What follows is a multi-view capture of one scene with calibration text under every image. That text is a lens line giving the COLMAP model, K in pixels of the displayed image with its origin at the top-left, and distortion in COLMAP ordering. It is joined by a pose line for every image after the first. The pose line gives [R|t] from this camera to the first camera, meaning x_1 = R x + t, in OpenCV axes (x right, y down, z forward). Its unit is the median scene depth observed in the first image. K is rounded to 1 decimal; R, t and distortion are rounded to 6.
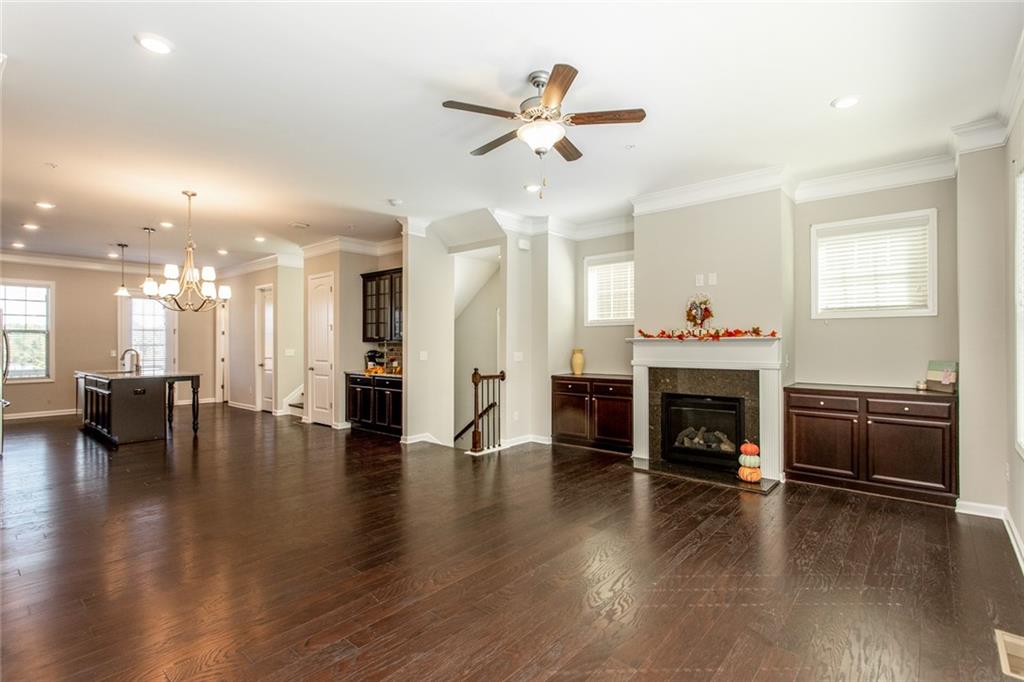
lens RADIAL K [[485.8, 0, 514.5], [0, 485.8, 339.8], [0, 0, 1]] dist [-0.000398, 0.000662]
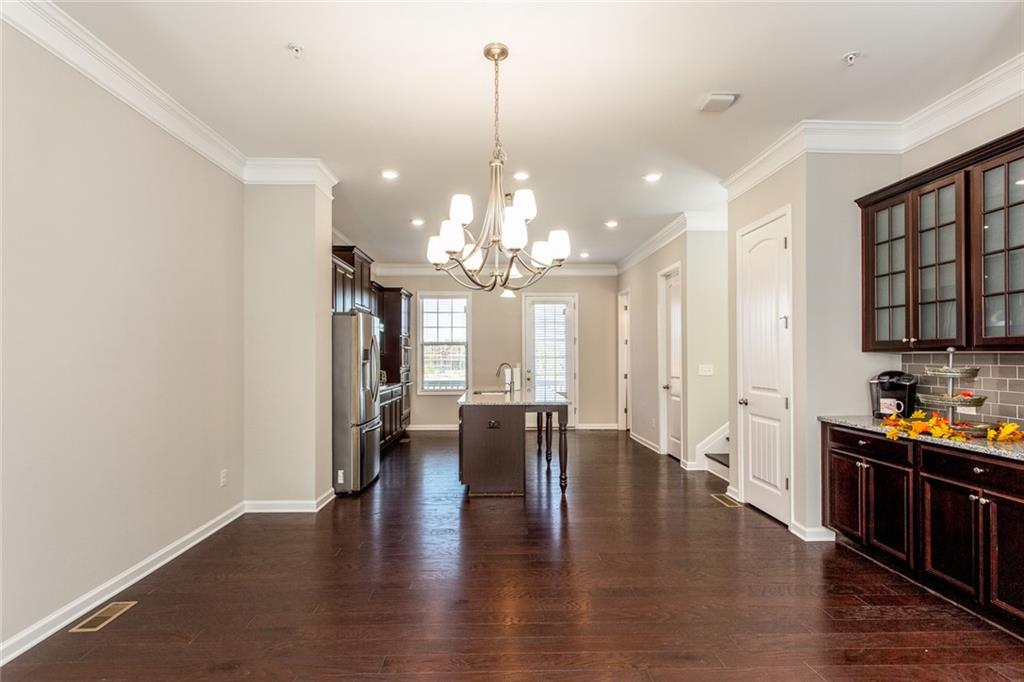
lens RADIAL K [[501.1, 0, 506.9], [0, 501.1, 351.8], [0, 0, 1]] dist [0.000154, 0.000437]
pose [[0.678102, -0.005287, -0.734949, -0.197519], [0.005177, 0.999984, -0.002417, 0.003999], [0.734950, -0.002166, 0.678118, 0.452991]]
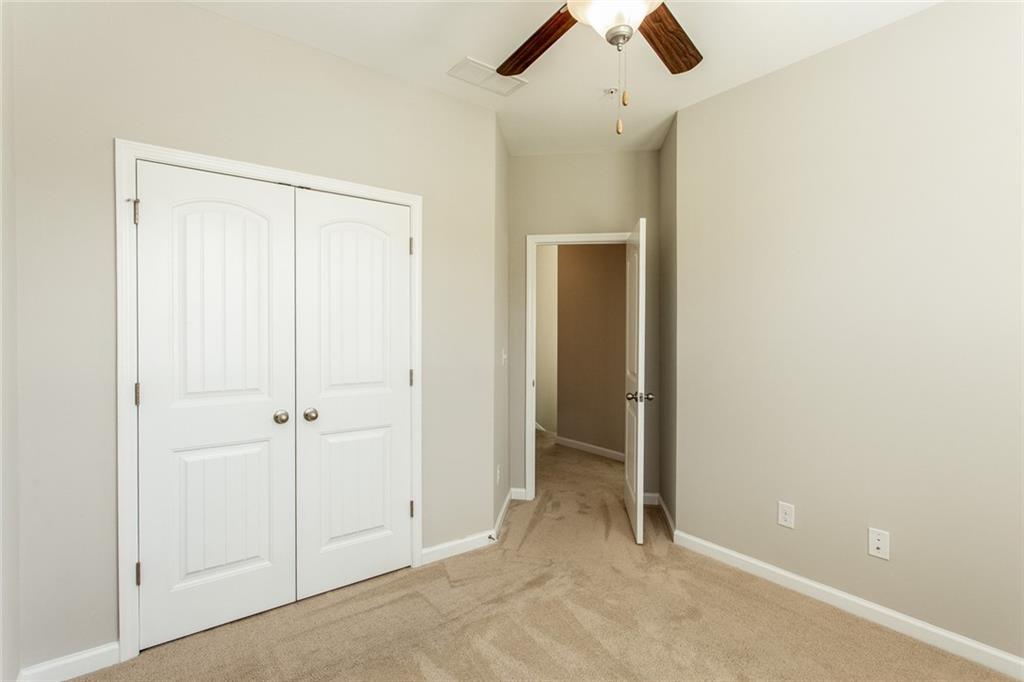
lens RADIAL K [[485.8, 0, 514.5], [0, 485.8, 339.8], [0, 0, 1]] dist [-0.000398, 0.000662]
pose [[0.200861, -0.006571, 0.979598, -0.689073], [-0.006387, 0.999947, 0.008017, 0.010870], [-0.979599, -0.007867, 0.200808, 0.843662]]
